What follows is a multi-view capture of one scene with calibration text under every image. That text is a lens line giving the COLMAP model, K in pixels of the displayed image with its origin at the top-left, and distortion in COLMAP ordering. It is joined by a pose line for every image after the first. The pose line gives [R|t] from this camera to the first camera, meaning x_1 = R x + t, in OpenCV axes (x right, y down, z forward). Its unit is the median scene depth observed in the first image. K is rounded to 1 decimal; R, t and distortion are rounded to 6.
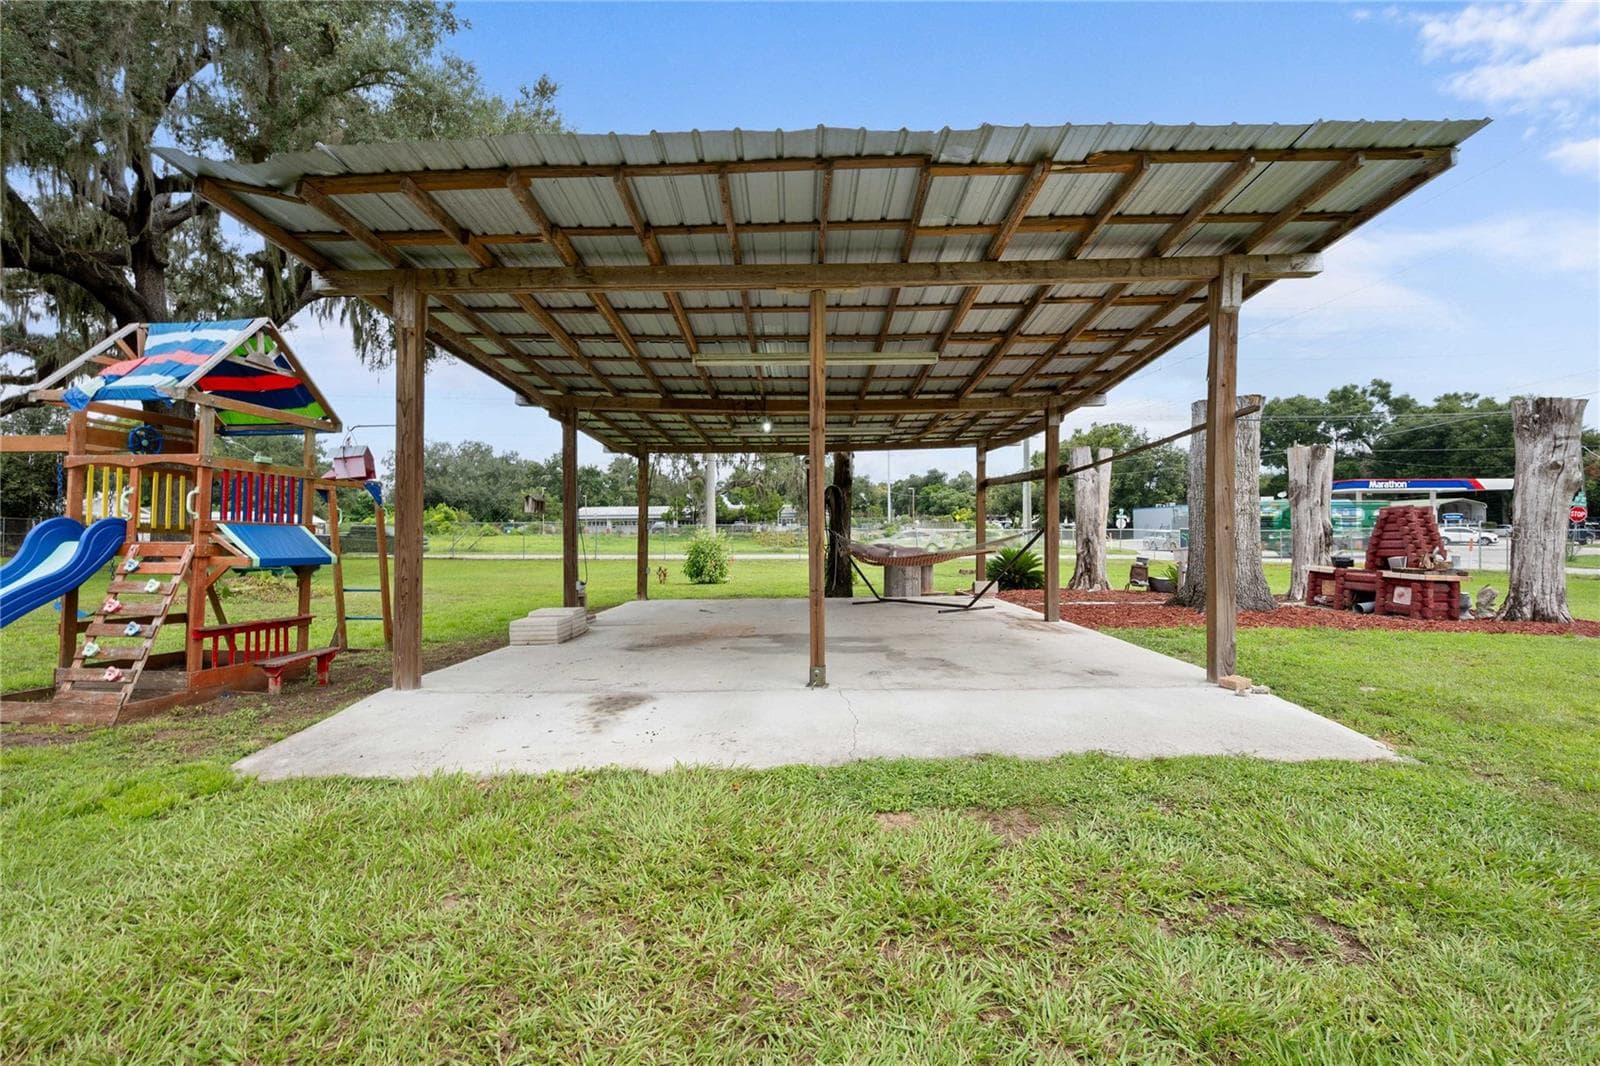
lens RADIAL K [[742.9, 0, 796.3], [0, 742.9, 528.5], [0, 0, 1]] dist [0.002271, 0.000497]
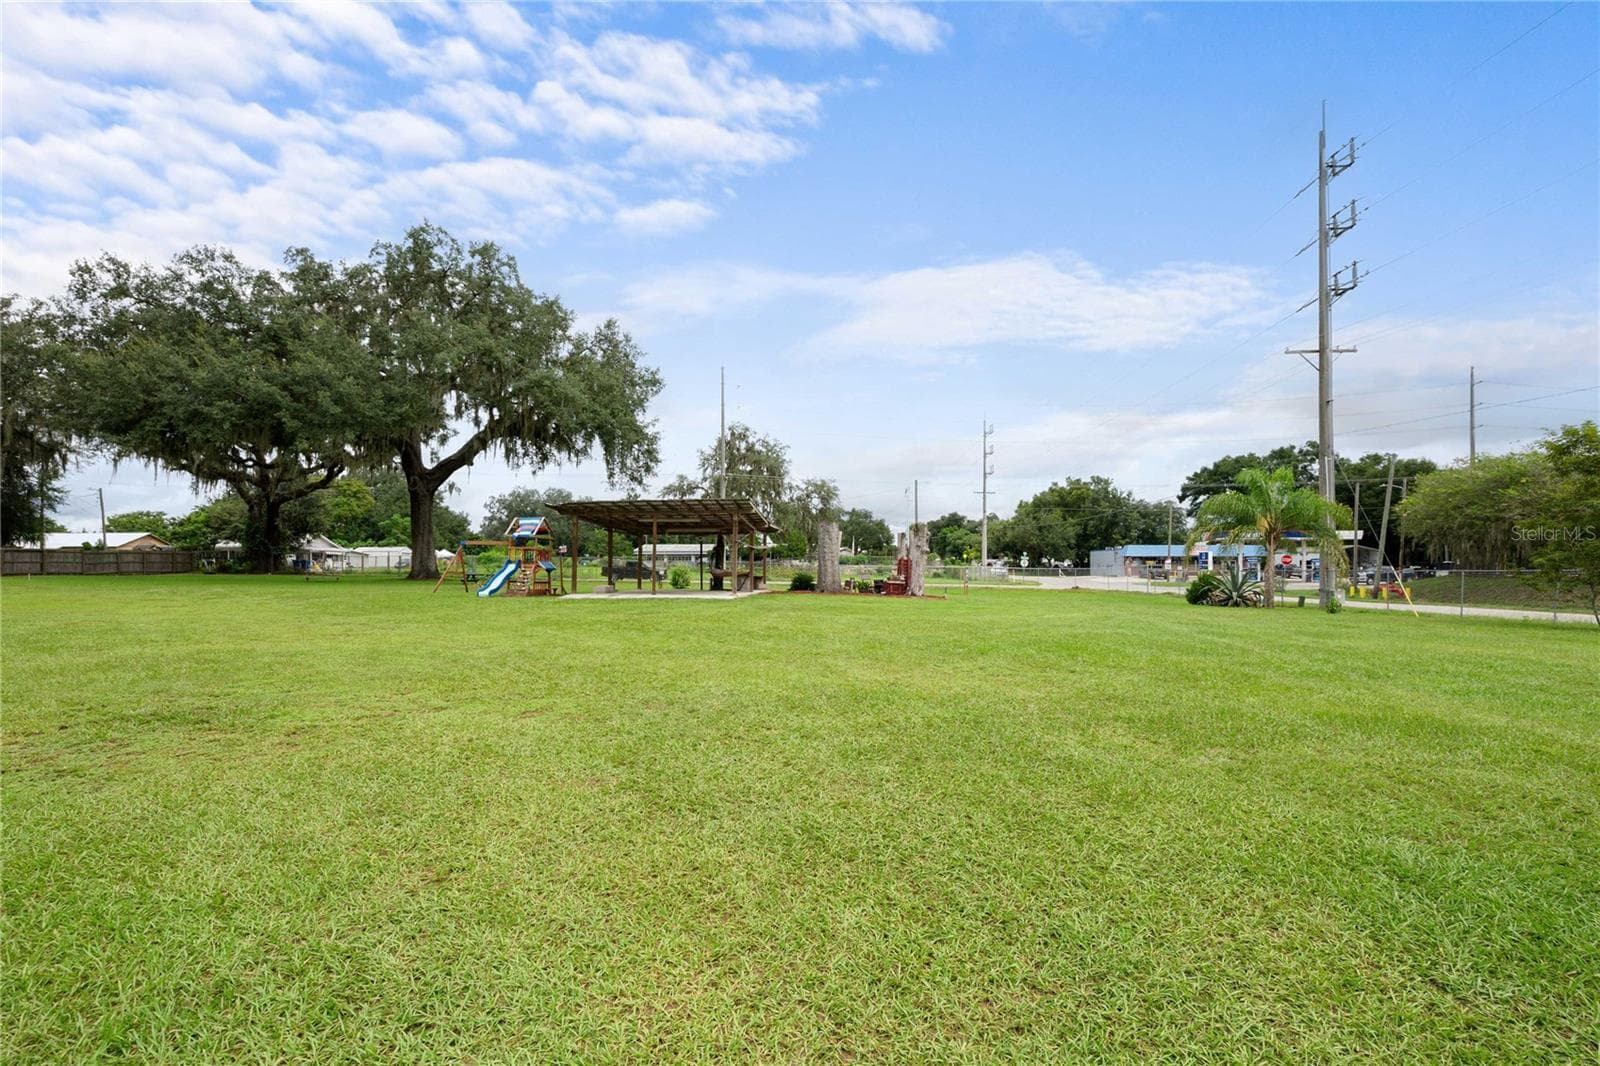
lens RADIAL K [[728.6, 0, 794.4], [0, 728.6, 552.6], [0, 0, 1]] dist [0.015410, 0.000770]
pose [[0.996167, 0.009790, -0.086920, 0.544255], [-0.011172, 0.999819, -0.015426, -0.001721], [0.086753, 0.016338, 0.996096, -1.477257]]
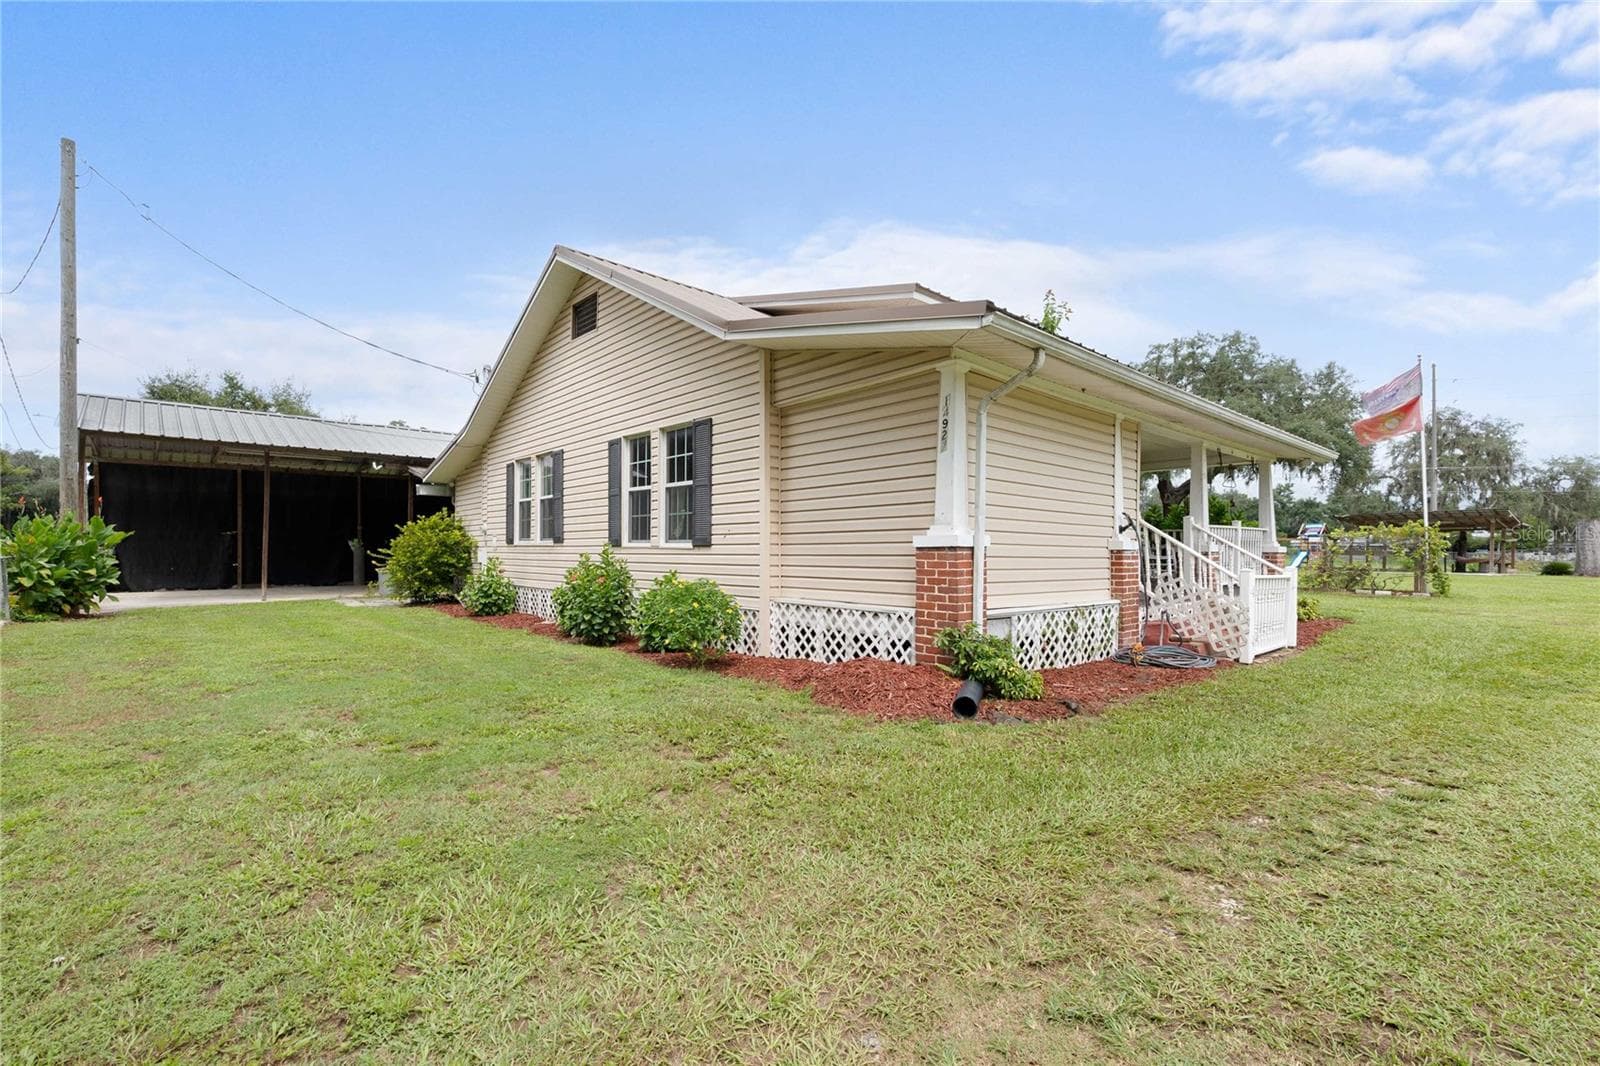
lens RADIAL K [[728.6, 0, 794.4], [0, 728.6, 552.6], [0, 0, 1]] dist [0.015410, 0.000770]
pose [[0.653275, 0.013762, -0.756996, 0.622188], [-0.014391, 0.999880, 0.005758, 0.023500], [0.756984, 0.007133, 0.653394, -3.494171]]
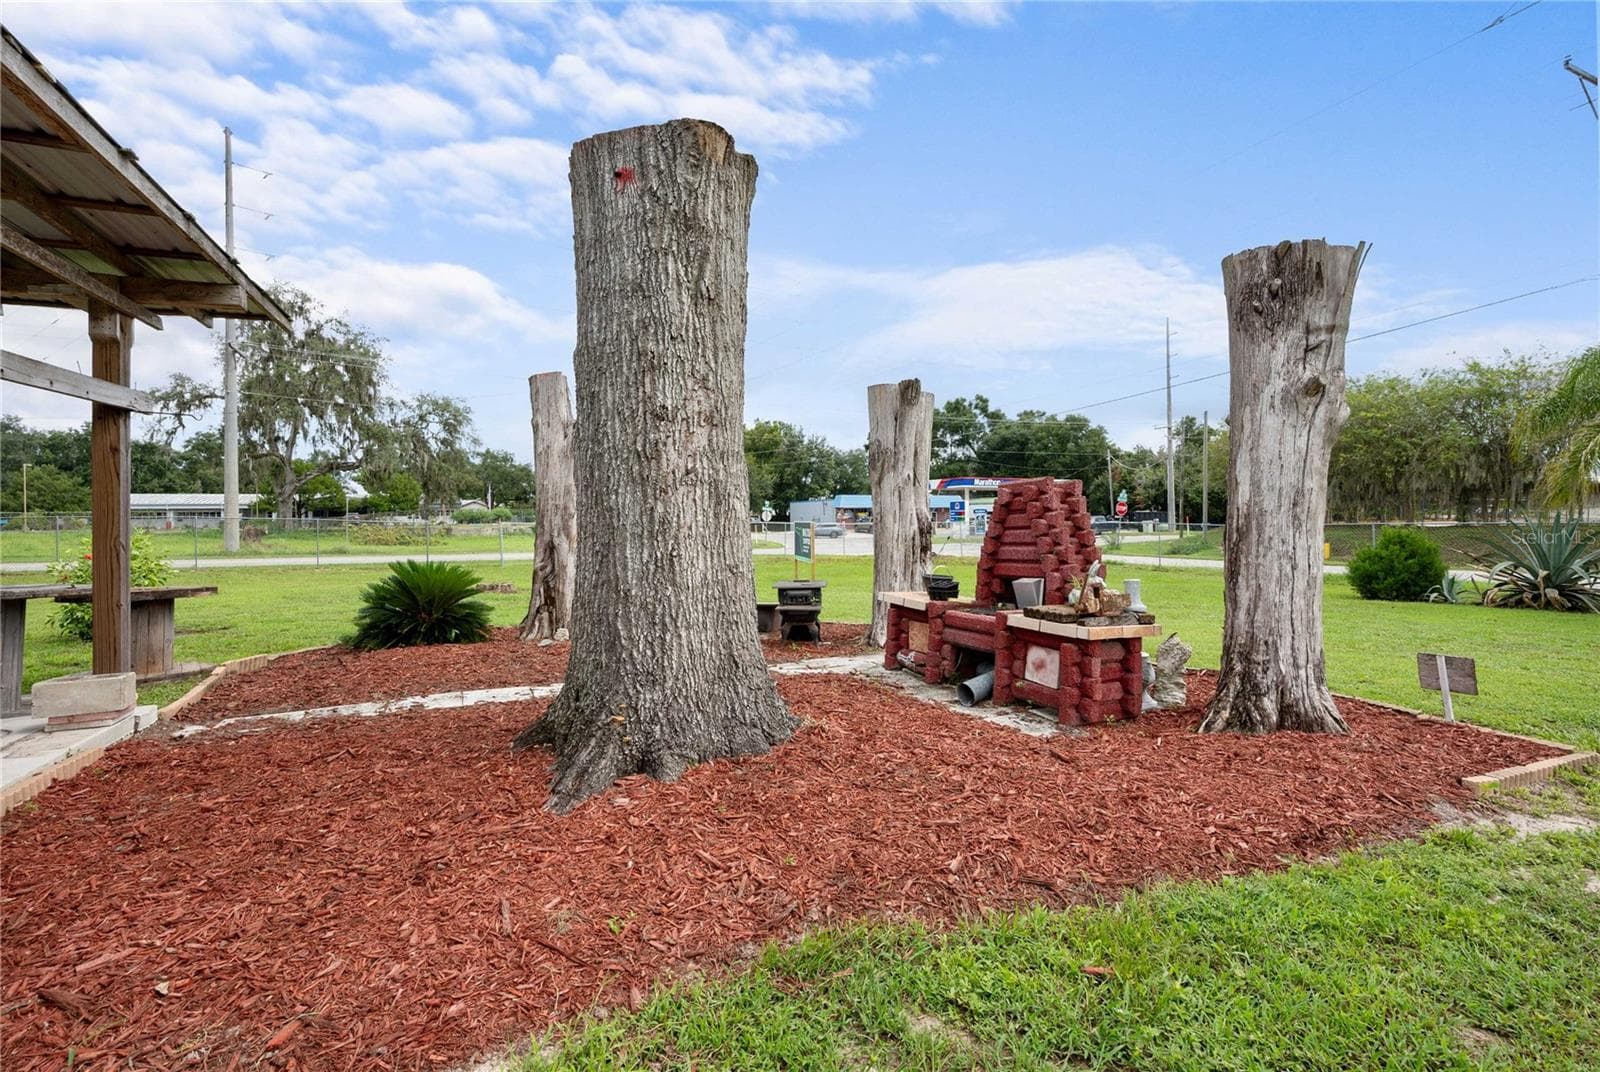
lens RADIAL K [[717.6, 0, 799.8], [0, 717.6, 516.1], [0, 0, 1]] dist [0.006083, 0.000003]
pose [[0.913677, 0.001780, 0.406437, 0.386939], [0.001035, 0.999977, -0.006707, -0.001465], [-0.406440, 0.006549, 0.913654, 0.510799]]
